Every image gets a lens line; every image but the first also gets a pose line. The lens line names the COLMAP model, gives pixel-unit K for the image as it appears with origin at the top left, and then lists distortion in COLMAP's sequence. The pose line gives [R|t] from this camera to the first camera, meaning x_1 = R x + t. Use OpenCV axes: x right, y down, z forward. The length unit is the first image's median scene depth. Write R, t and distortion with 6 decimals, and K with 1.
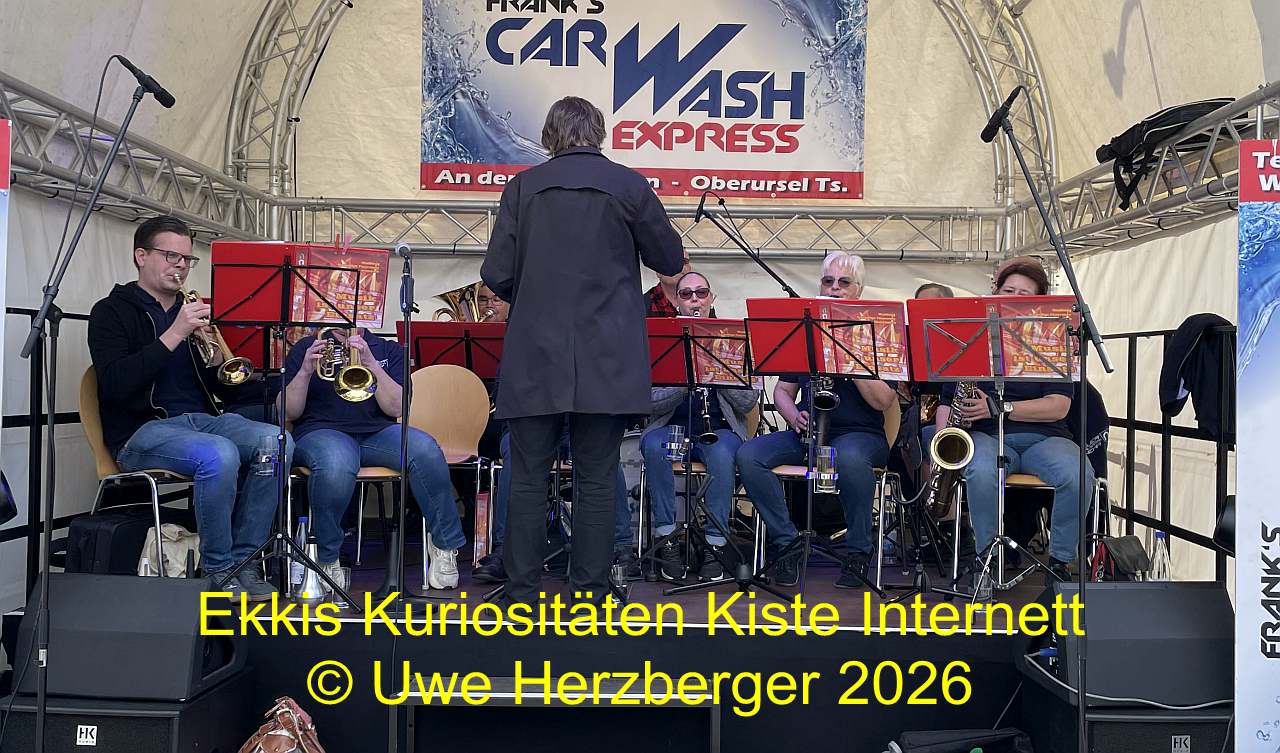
lens RADIAL K [[1319.0, 0, 635.8], [0, 1319.0, 367.2], [0, 0, 1]] dist [0.062495, 0.000000]
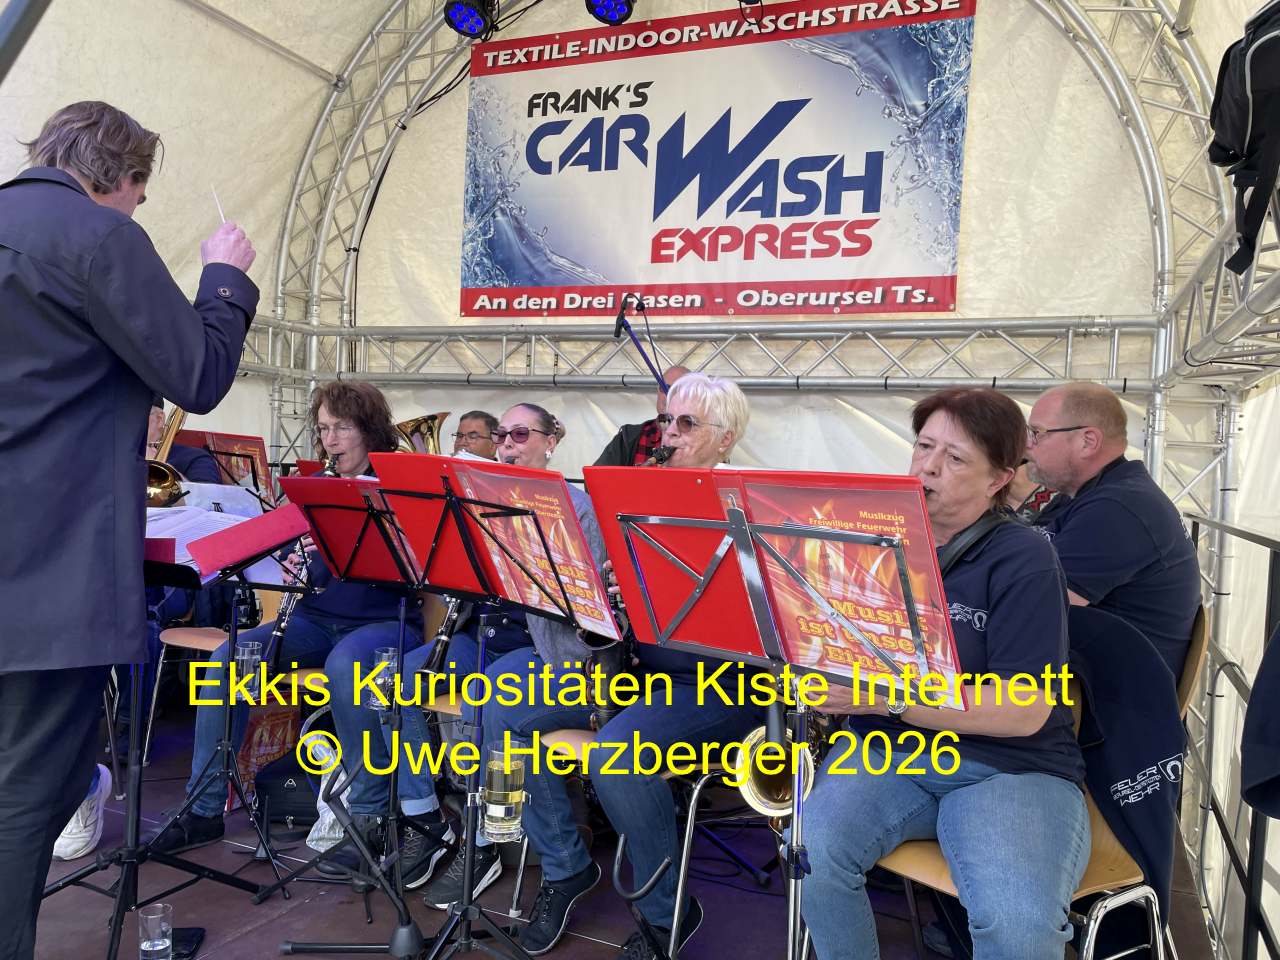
lens RADIAL K [[975.7, 0, 624.5], [0, 975.7, 474.4], [0, 0, 1]] dist [0.084853, -0.119092]
pose [[0.918159, 0.034372, -0.394719, 0.223733], [-0.032525, 0.999406, 0.011371, -0.033797], [0.394875, 0.002398, 0.918732, 0.405755]]
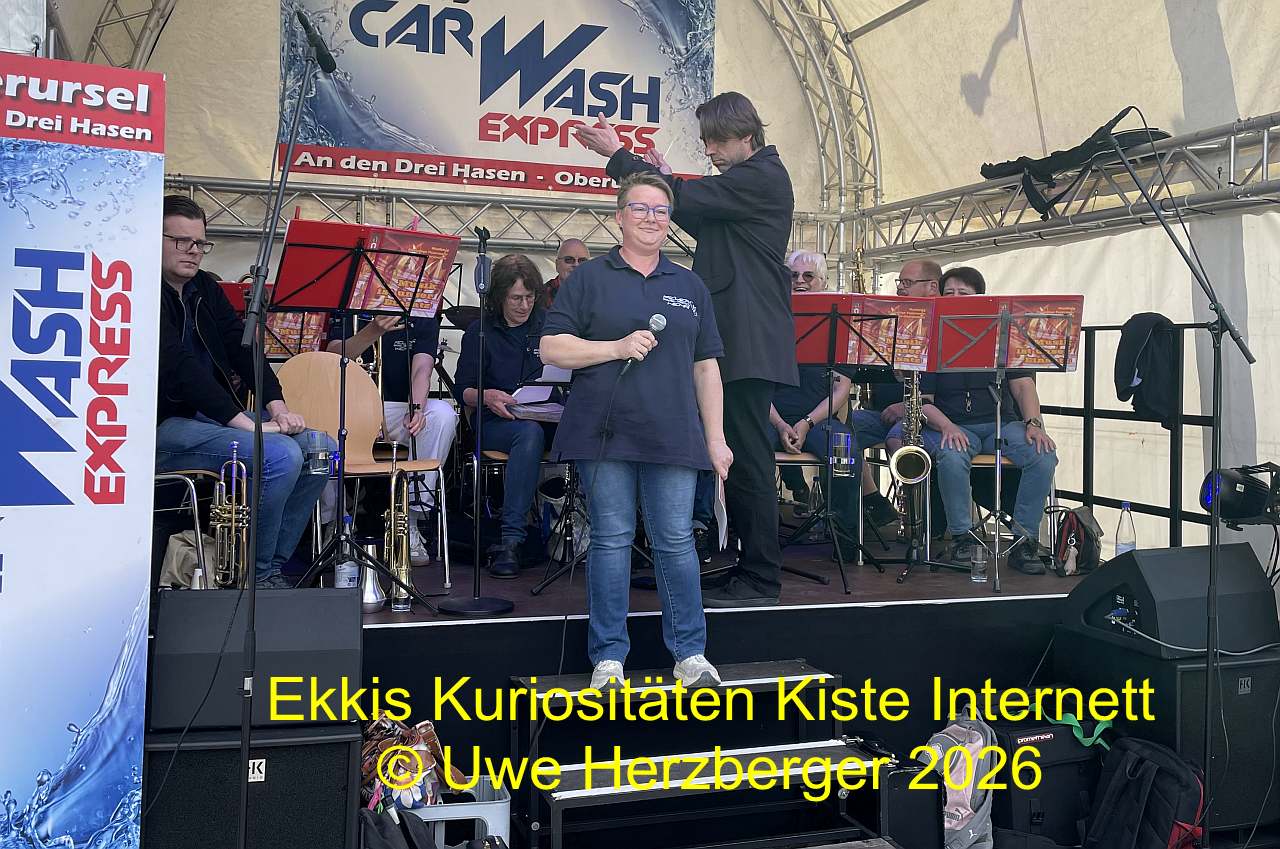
lens RADIAL K [[1262.7, 0, 643.1], [0, 1262.7, 357.1], [0, 0, 1]] dist [0.070185, 0.000000]
pose [[0.948834, 0.002437, 0.315767, -0.202393], [-0.002023, 0.999997, -0.001639, 0.000517], [-0.315769, 0.000916, 0.948835, 0.050945]]
